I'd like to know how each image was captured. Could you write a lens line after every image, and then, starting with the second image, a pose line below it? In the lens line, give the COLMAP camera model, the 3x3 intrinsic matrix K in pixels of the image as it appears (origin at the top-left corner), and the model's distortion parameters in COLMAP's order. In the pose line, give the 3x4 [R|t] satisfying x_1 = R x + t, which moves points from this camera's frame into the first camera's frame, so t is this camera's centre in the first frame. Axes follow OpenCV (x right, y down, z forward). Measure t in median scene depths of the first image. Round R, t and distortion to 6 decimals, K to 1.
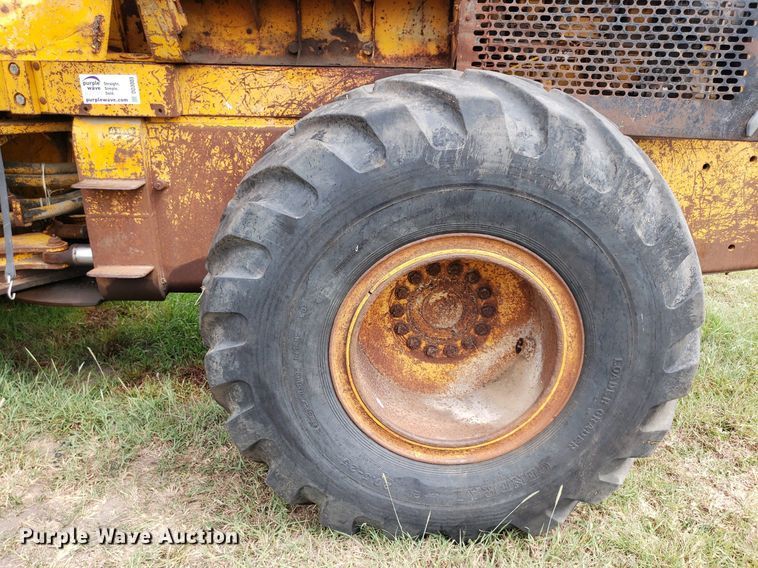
lens RADIAL K [[598.5, 0, 405.3], [0, 598.5, 301.8], [0, 0, 1]] dist [0.014869, 0.006838]
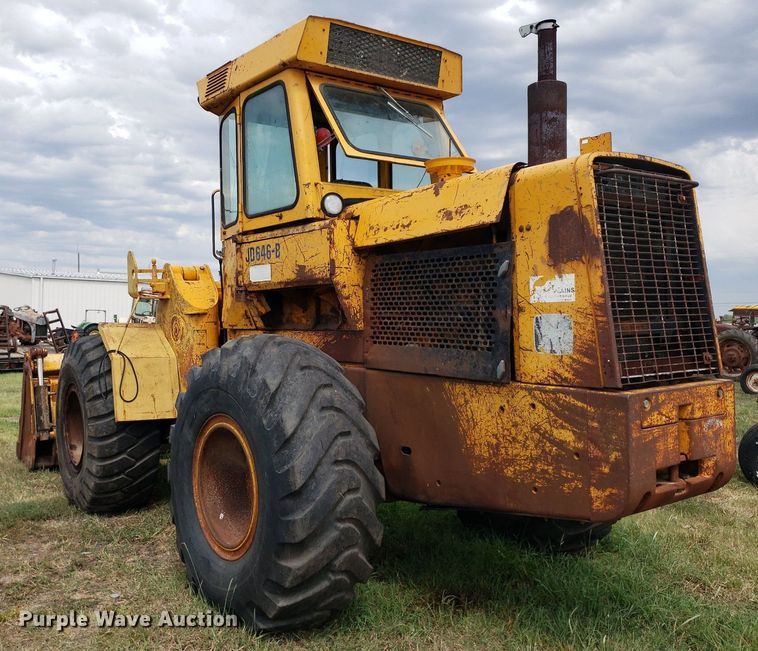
lens RADIAL K [[756.5, 0, 327.3], [0, 756.5, 316.2], [0, 0, 1]] dist [0.119550, -0.274544]
pose [[0.543804, -0.023866, -0.838873, 1.673996], [-0.283870, 0.935442, -0.210634, 0.008805], [0.789743, 0.352675, 0.501922, -0.051244]]
